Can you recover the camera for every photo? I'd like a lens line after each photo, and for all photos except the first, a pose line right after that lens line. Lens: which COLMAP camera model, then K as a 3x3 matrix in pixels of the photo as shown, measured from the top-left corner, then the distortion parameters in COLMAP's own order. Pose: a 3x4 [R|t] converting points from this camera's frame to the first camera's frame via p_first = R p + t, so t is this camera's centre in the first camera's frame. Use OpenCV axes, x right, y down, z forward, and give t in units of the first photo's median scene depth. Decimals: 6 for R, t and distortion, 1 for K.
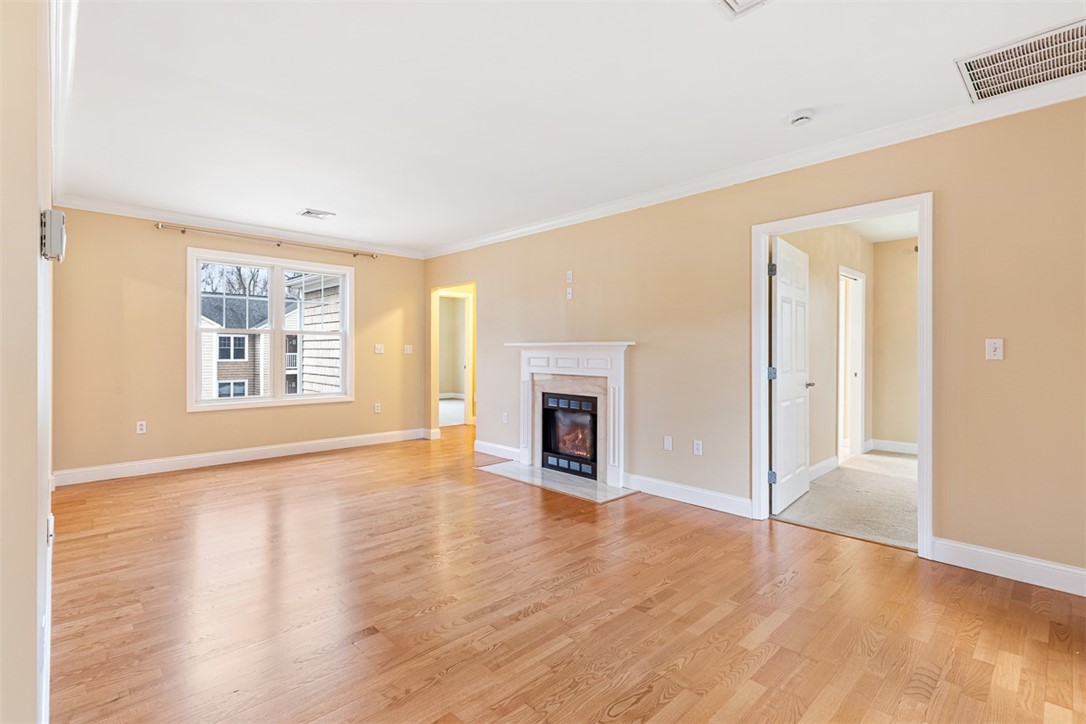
lens RADIAL K [[511.7, 0, 542.0], [0, 511.7, 352.3], [0, 0, 1]] dist [0.001304, 0.000013]
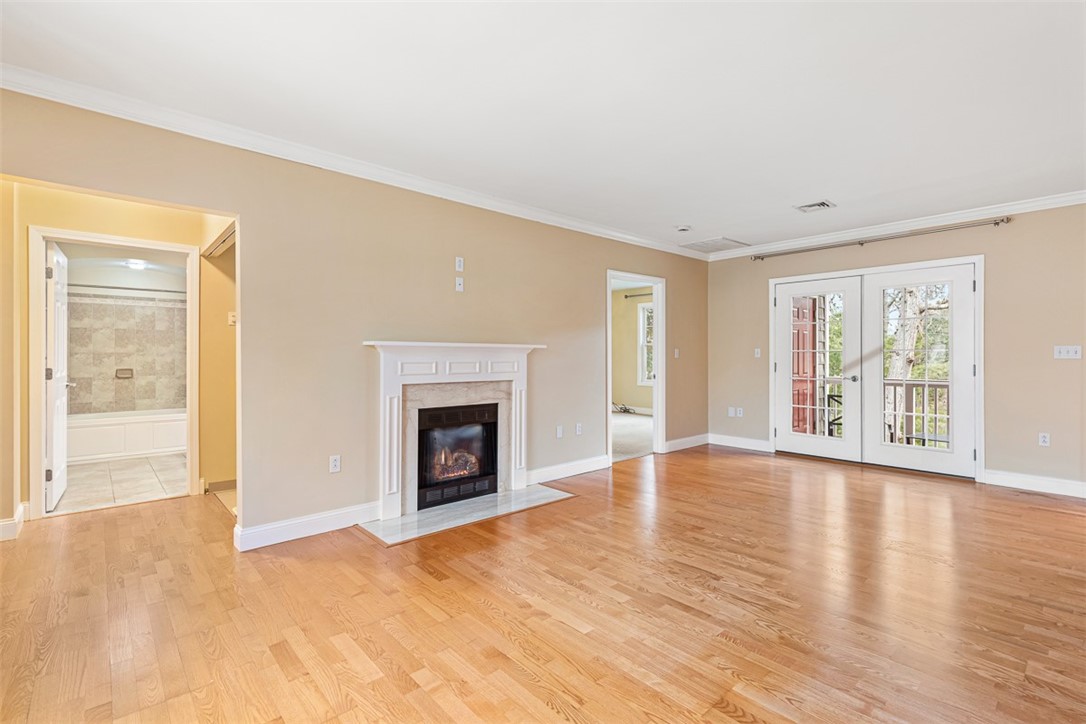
lens RADIAL K [[494.7, 0, 564.0], [0, 494.7, 357.4], [0, 0, 1]] dist [0.002565, 0.000114]
pose [[0.013066, -0.007875, 0.999884, -0.813318], [0.000336, 0.999969, 0.007871, -0.002954], [-0.999915, 0.000233, 0.013068, 0.890285]]
